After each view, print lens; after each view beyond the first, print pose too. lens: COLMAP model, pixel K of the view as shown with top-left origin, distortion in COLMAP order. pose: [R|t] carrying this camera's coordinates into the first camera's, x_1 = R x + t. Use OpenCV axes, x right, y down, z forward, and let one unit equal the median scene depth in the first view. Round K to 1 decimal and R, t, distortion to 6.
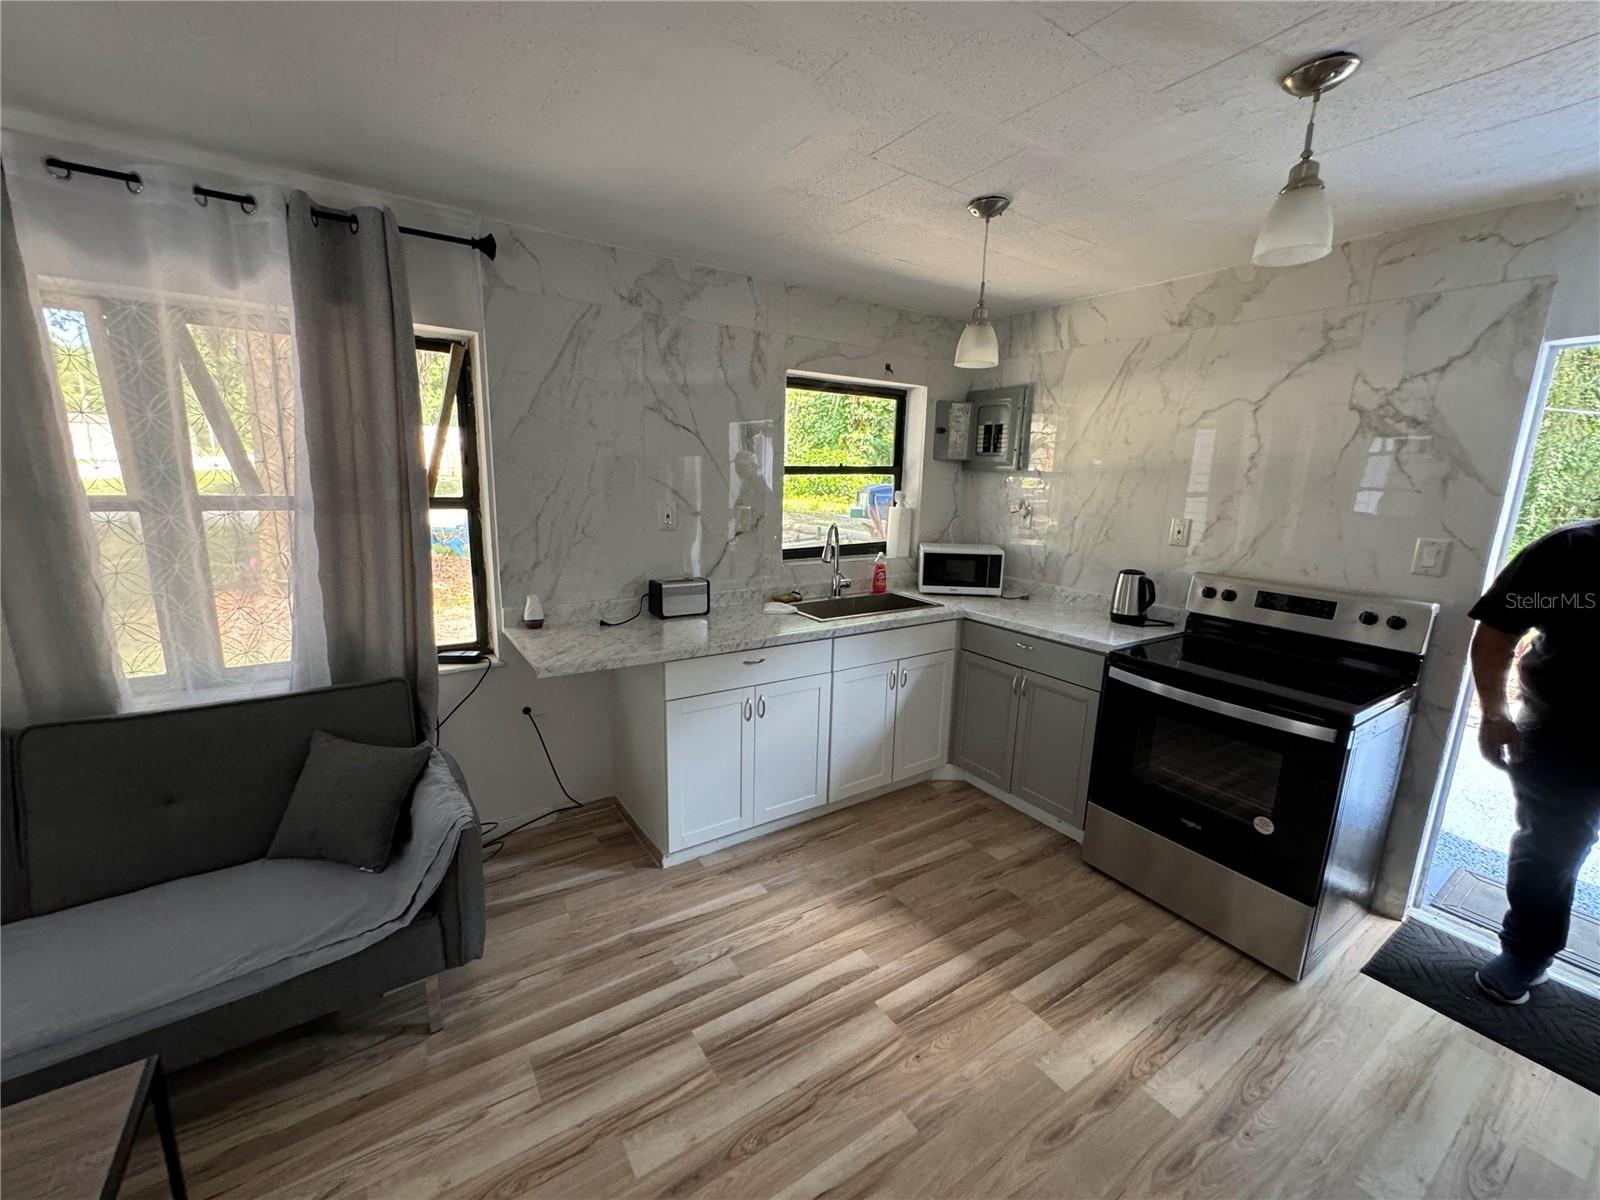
lens RADIAL K [[644.0, 0, 797.0], [0, 644.0, 600.2], [0, 0, 1]] dist [0.002835, -0.000315]
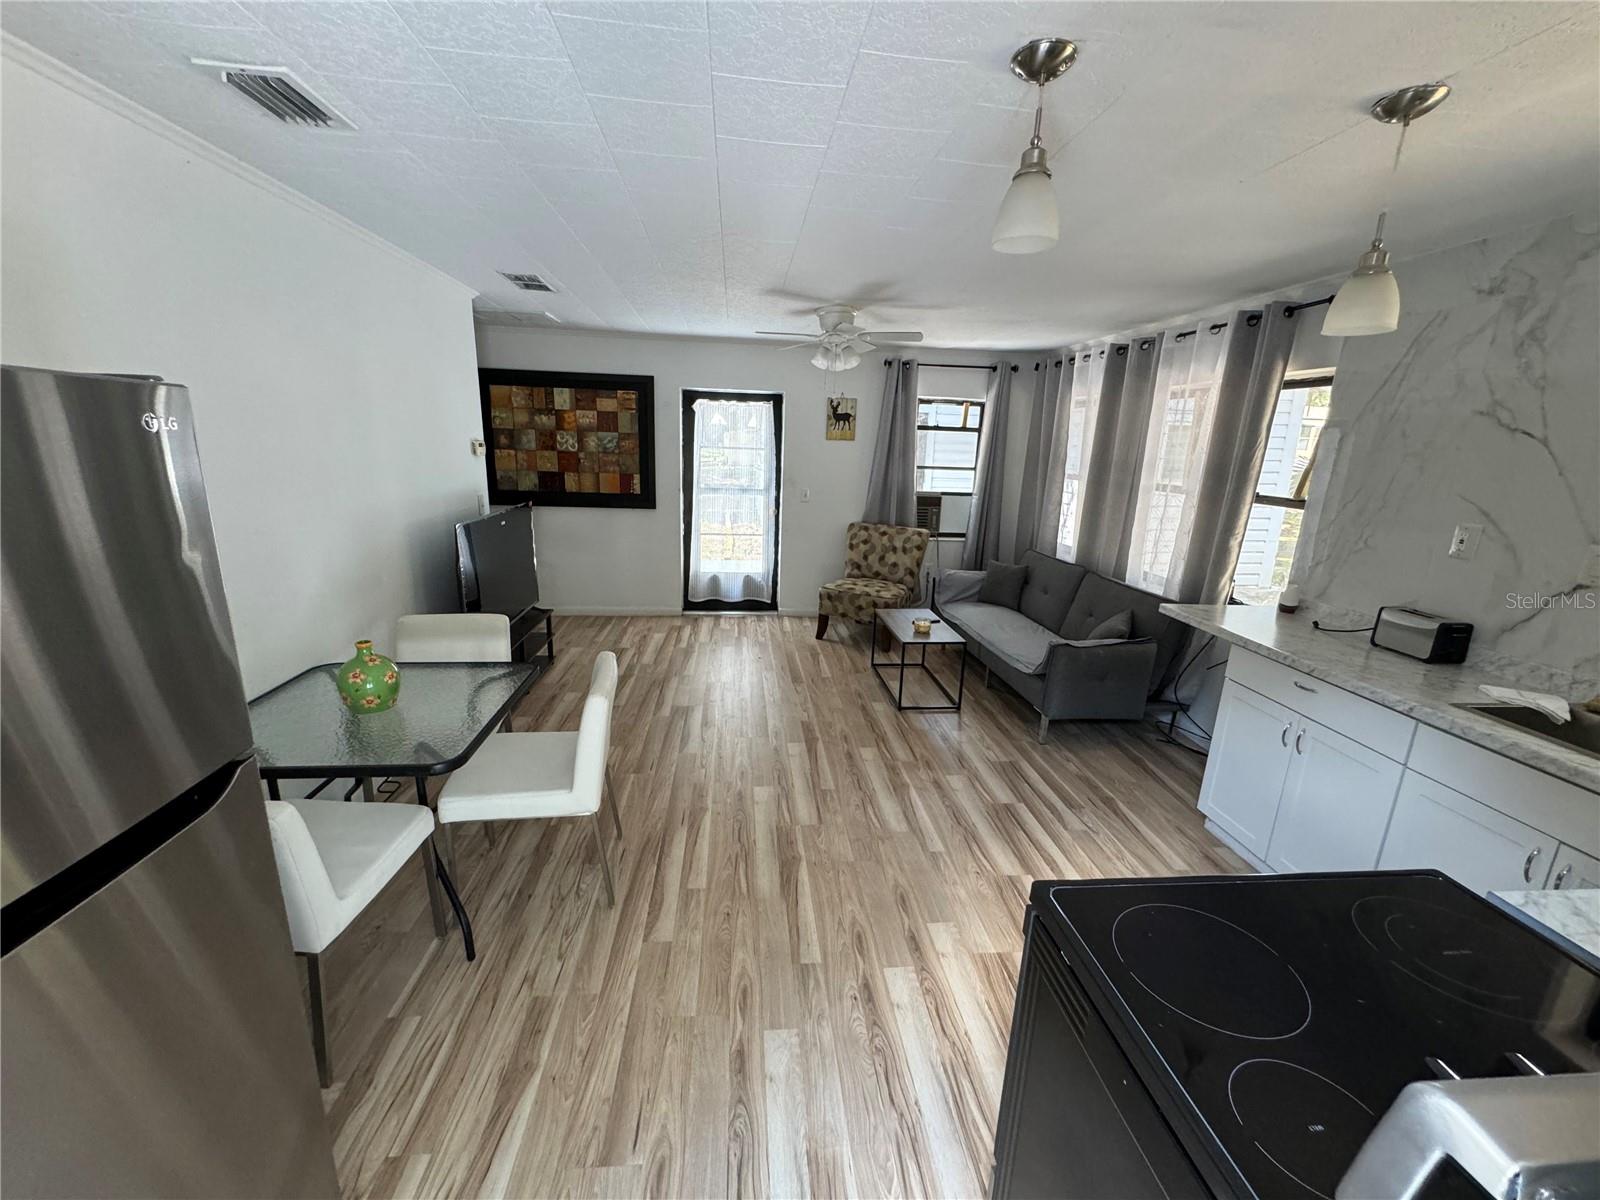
lens RADIAL K [[644.0, 0, 802.5], [0, 644.0, 603.0], [0, 0, 1]] dist [0.002835, -0.000315]
pose [[-0.460003, 0.176117, -0.870276, 1.269115], [-0.230132, 0.922991, 0.308426, -0.163406], [0.857576, 0.342155, -0.384049, 0.854190]]
